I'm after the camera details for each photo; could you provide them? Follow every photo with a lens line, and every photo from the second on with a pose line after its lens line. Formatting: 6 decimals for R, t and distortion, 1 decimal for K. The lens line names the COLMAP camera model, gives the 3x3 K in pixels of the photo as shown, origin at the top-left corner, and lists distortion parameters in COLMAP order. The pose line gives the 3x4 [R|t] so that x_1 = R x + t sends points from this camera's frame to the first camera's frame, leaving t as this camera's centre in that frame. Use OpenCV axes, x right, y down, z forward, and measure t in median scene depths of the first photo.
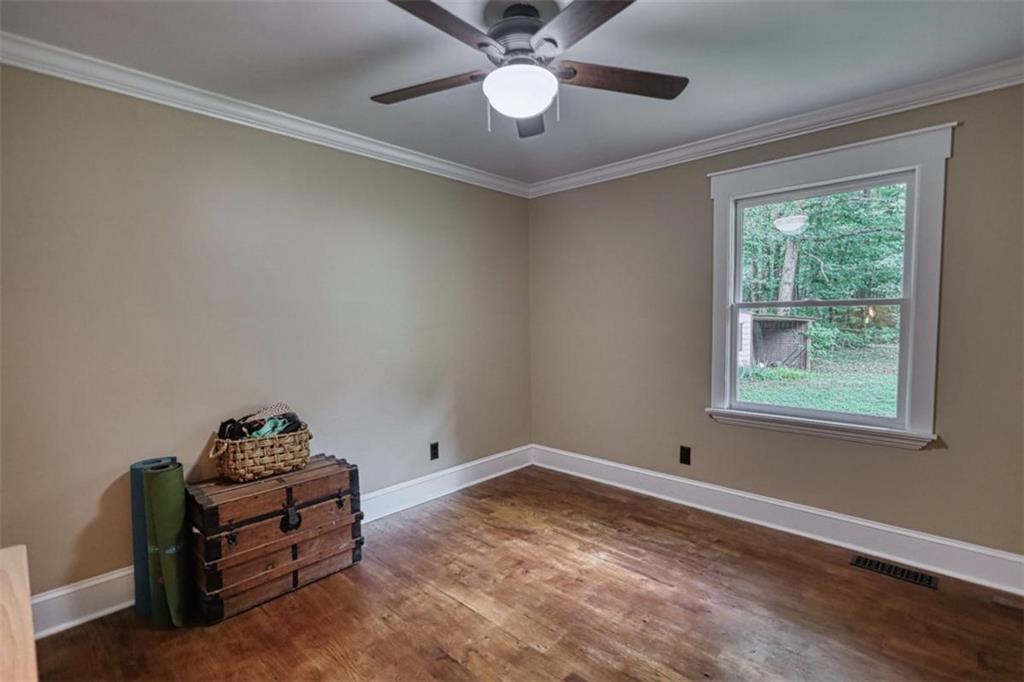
lens RADIAL K [[474.4, 0, 514.5], [0, 474.4, 343.6], [0, 0, 1]] dist [-0.000489, -0.000029]
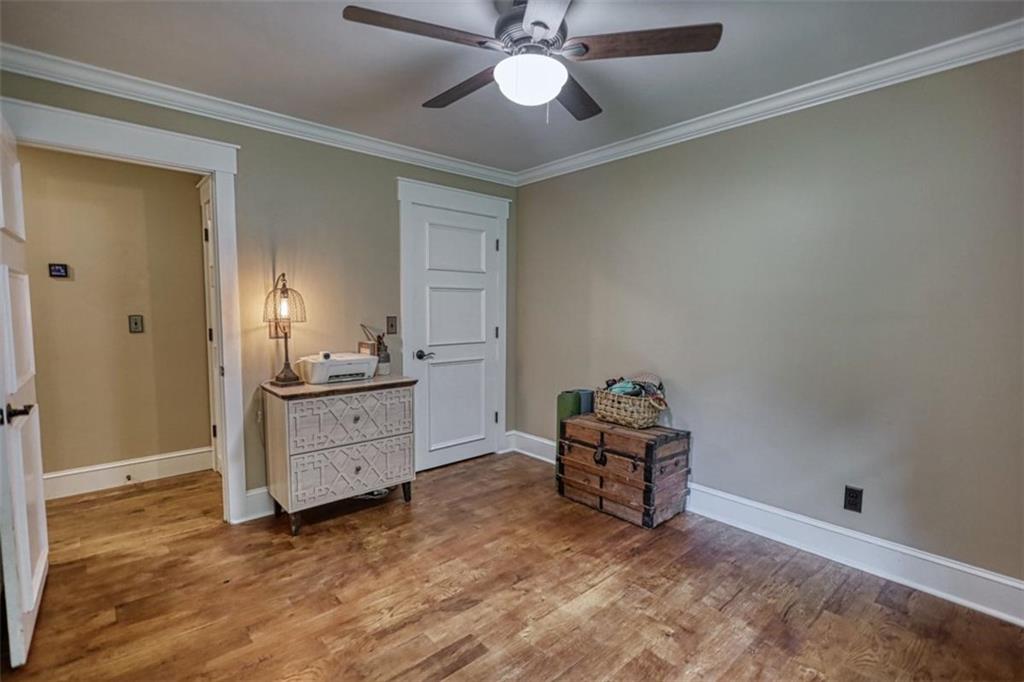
lens RADIAL K [[474.4, 0, 514.5], [0, 474.4, 343.6], [0, 0, 1]] dist [-0.000489, -0.000029]
pose [[-0.083240, 0.088086, -0.992629, 0.799442], [-0.064163, 0.993545, 0.093548, -0.047139], [0.994462, 0.071477, -0.077051, 0.809620]]
